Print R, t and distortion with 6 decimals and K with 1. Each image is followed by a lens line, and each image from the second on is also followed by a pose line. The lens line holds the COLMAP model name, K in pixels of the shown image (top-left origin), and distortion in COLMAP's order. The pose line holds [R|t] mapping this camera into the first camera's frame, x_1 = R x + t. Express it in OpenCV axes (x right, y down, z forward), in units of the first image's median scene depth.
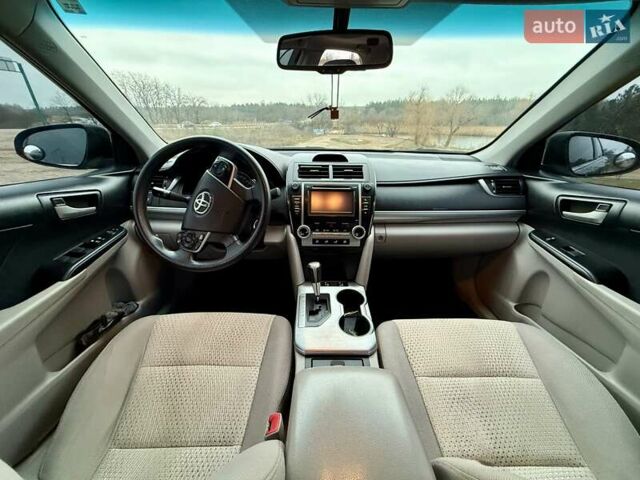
lens RADIAL K [[254.9, 0, 320.0], [0, 254.9, 240.0], [0, 0, 1]] dist [0.000317, -0.000101]
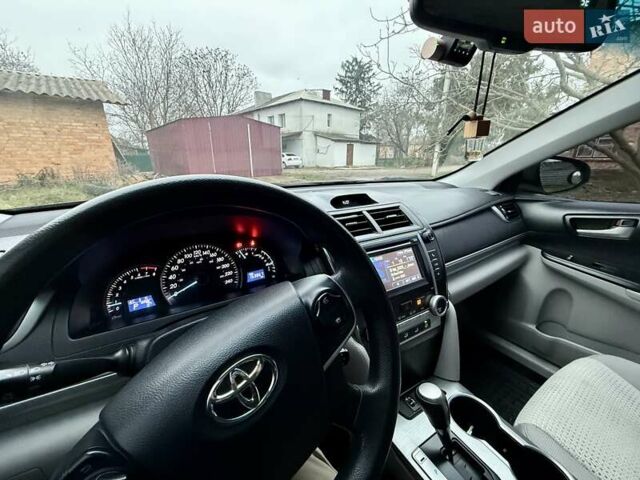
lens RADIAL K [[254.9, 0, 320.0], [0, 254.9, 240.0], [0, 0, 1]] dist [0.000317, -0.000101]
pose [[0.864768, -0.171908, 0.471830, -0.374196], [0.217694, 0.975037, -0.043740, -0.218223], [-0.452532, 0.140539, 0.880604, 0.494080]]
